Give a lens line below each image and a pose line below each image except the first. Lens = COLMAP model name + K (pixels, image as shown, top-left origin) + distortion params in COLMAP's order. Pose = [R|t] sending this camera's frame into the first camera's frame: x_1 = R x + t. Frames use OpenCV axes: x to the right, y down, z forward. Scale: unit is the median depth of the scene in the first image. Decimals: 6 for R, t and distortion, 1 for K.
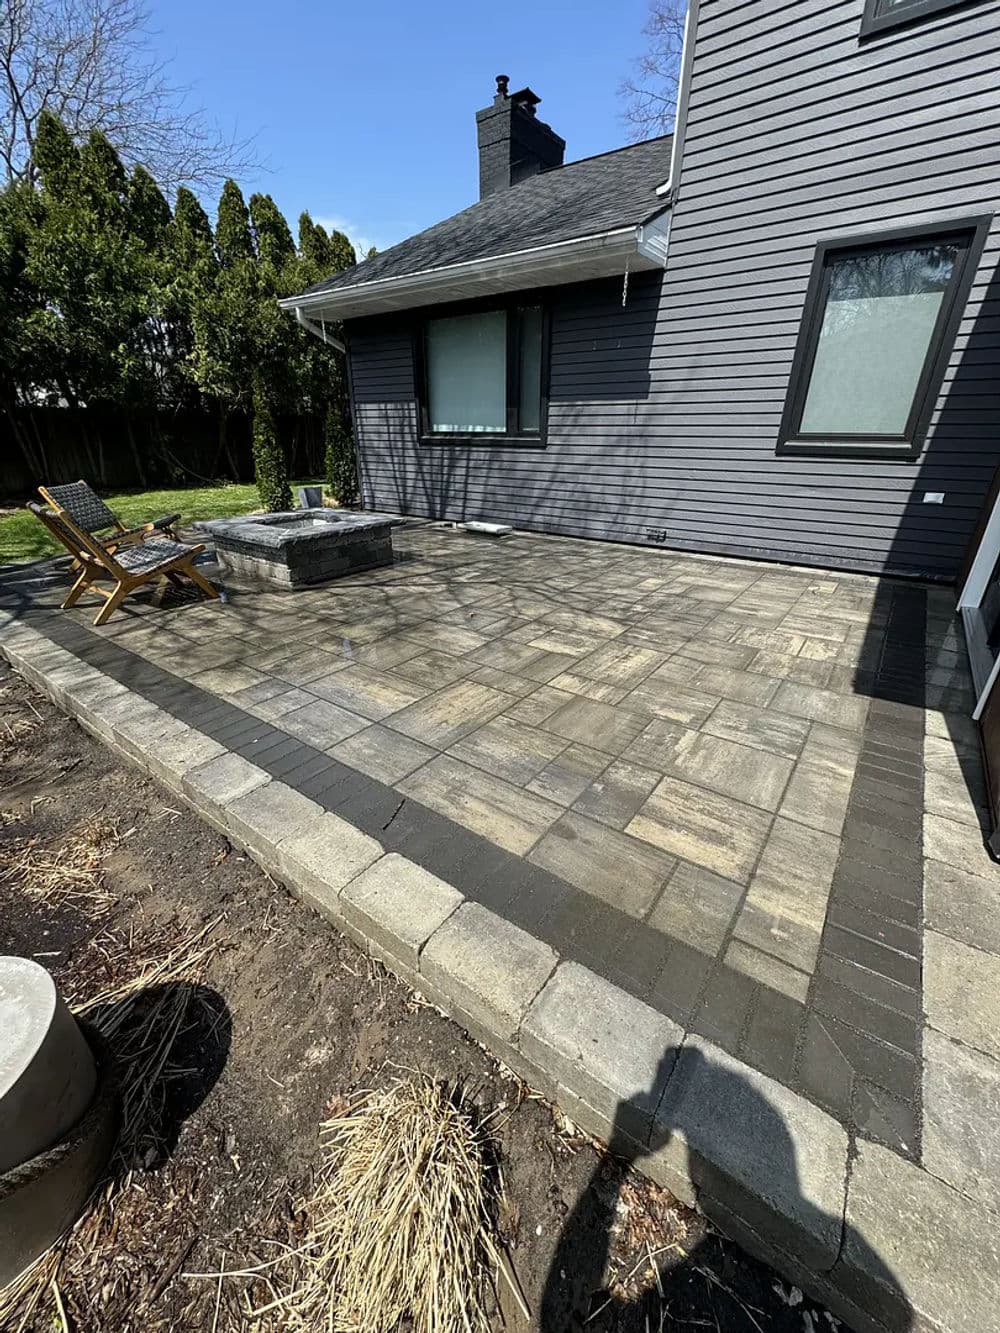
lens RADIAL K [[529.6, 0, 504.1], [0, 529.6, 665.9], [0, 0, 1]] dist [-0.000658, 0.000489]
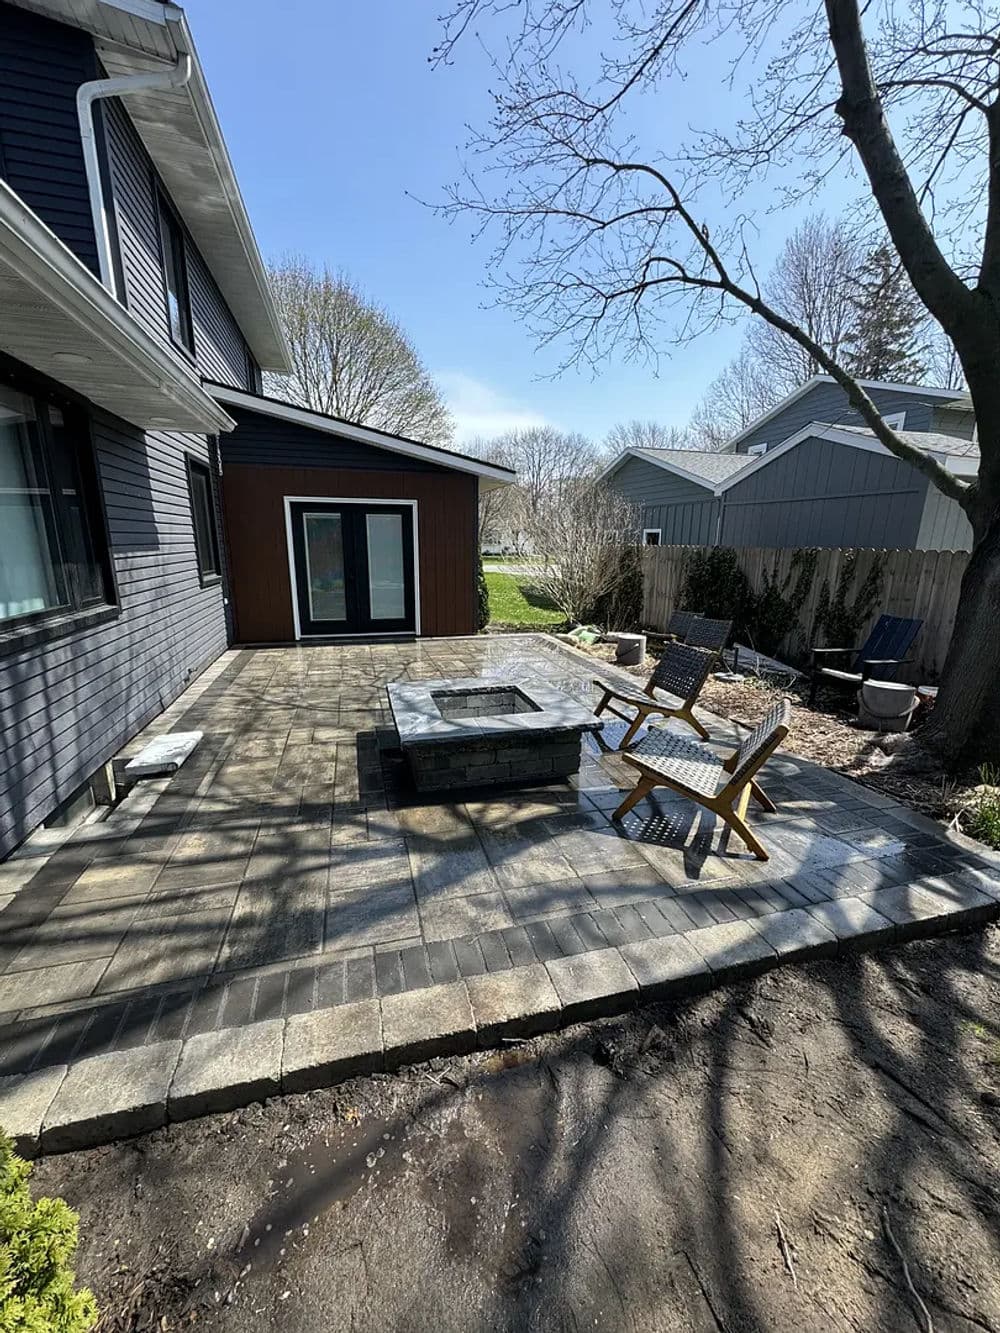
lens RADIAL K [[529.6, 0, 504.1], [0, 529.6, 665.9], [0, 0, 1]] dist [-0.000658, 0.000489]
pose [[-0.786961, -0.155318, 0.597134, -0.720905], [0.239045, 0.815461, 0.527144, -0.602899], [-0.568814, 0.557584, -0.604608, 1.173815]]
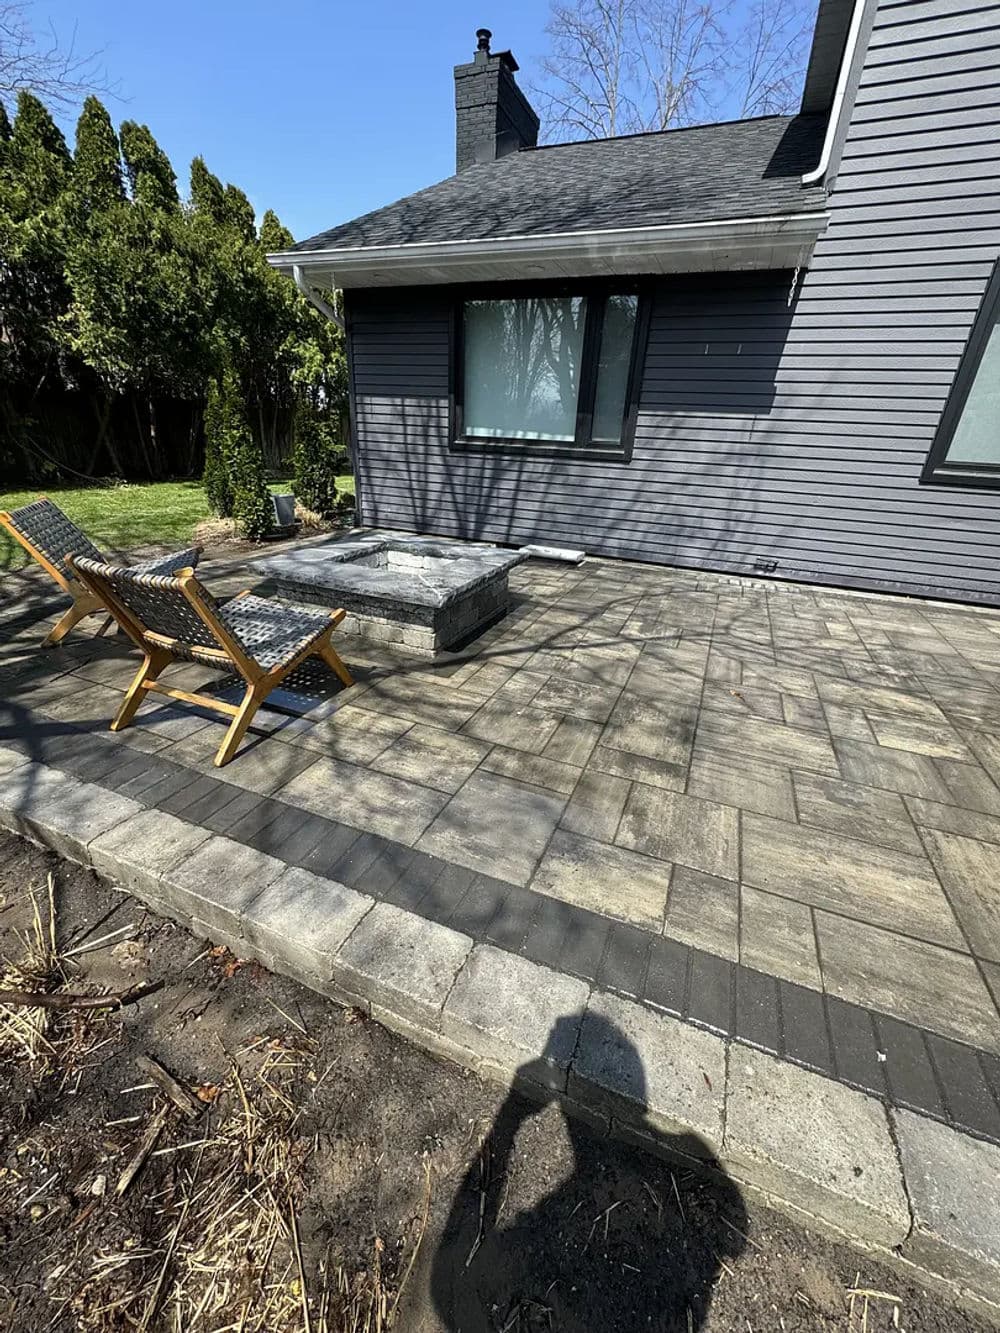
lens RADIAL K [[529.6, 0, 504.1], [0, 529.6, 665.9], [0, 0, 1]] dist [-0.000658, 0.000489]
pose [[0.971294, -0.056168, 0.231155, -0.342366], [0.055474, 0.998415, 0.009507, -0.100615], [-0.231322, 0.003589, 0.972871, 0.208681]]
